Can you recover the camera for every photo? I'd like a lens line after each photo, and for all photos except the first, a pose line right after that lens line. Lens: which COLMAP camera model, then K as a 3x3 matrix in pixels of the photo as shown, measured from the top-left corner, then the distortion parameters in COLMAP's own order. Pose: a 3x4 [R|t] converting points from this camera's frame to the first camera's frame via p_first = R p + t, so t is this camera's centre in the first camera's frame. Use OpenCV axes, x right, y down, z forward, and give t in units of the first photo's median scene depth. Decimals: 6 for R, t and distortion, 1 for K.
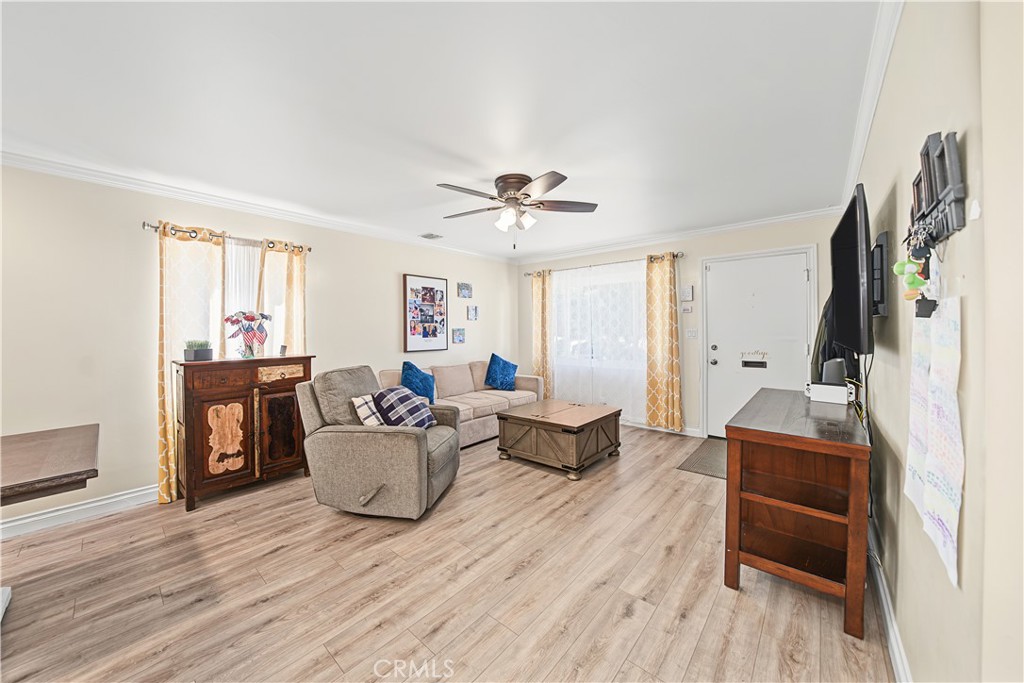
lens RADIAL K [[358.8, 0, 516.5], [0, 358.8, 333.9], [0, 0, 1]] dist [-0.020336, 0.000406]
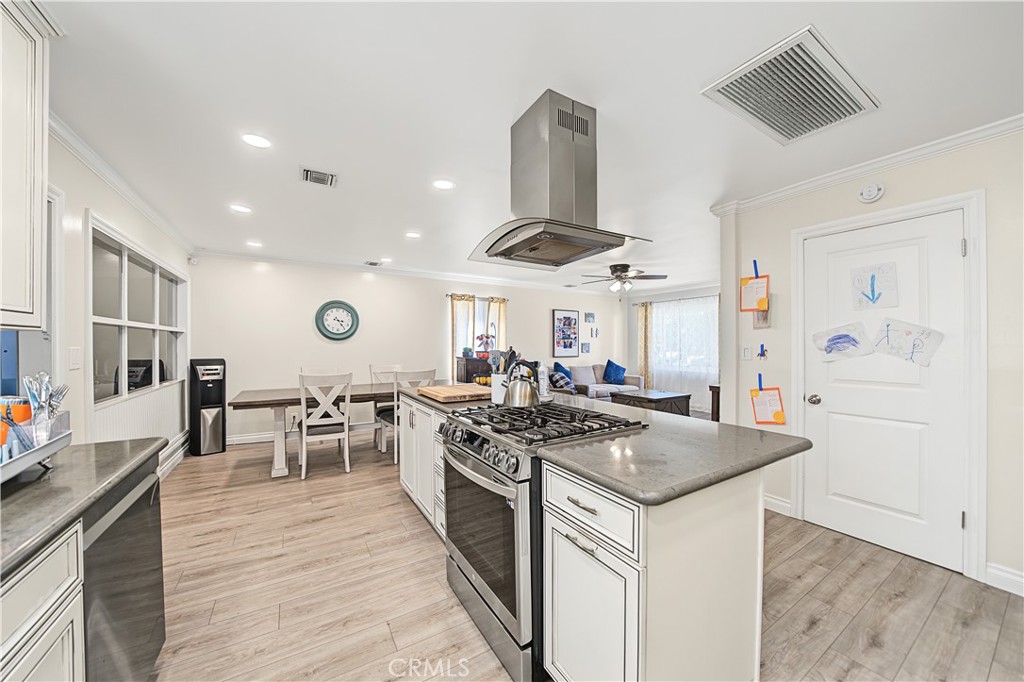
lens RADIAL K [[358.8, 0, 516.4], [0, 358.8, 346.3], [0, 0, 1]] dist [-0.020336, 0.000406]
pose [[0.949016, 0.008333, -0.315118, 0.061800], [-0.010549, 0.999930, -0.005328, 0.016362], [0.315051, 0.008381, 0.949038, -0.842082]]
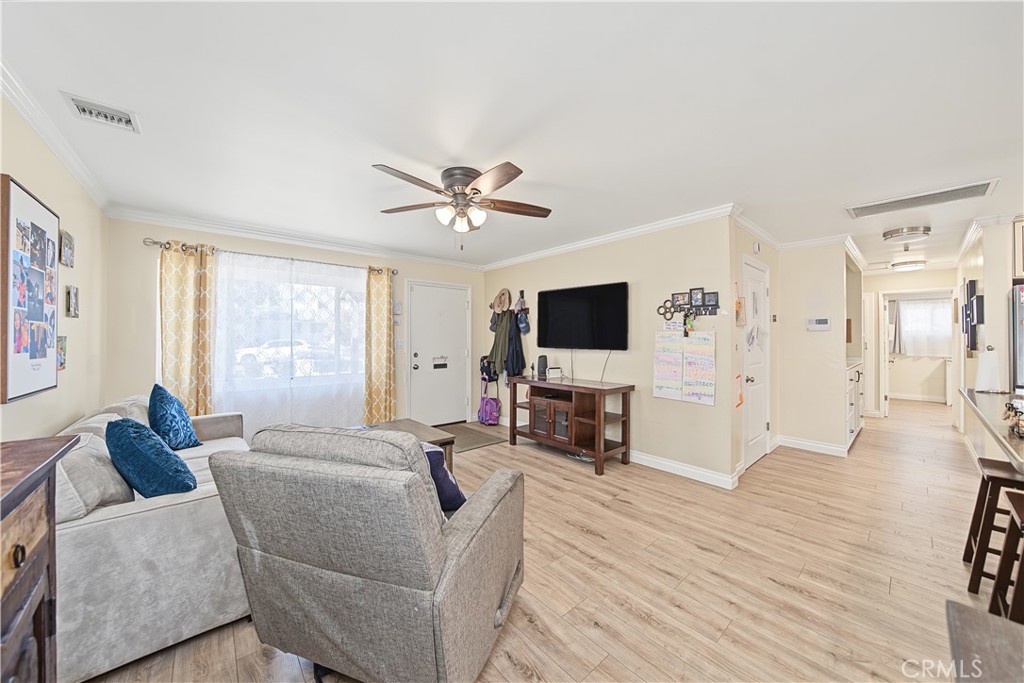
lens RADIAL K [[358.8, 0, 504.3], [0, 358.8, 336.8], [0, 0, 1]] dist [-0.020336, 0.000406]
pose [[0.162968, 0.012692, 0.986550, -0.764827], [0.010539, 0.999838, -0.014604, -0.003655], [-0.986575, 0.012777, 0.162808, 0.653122]]
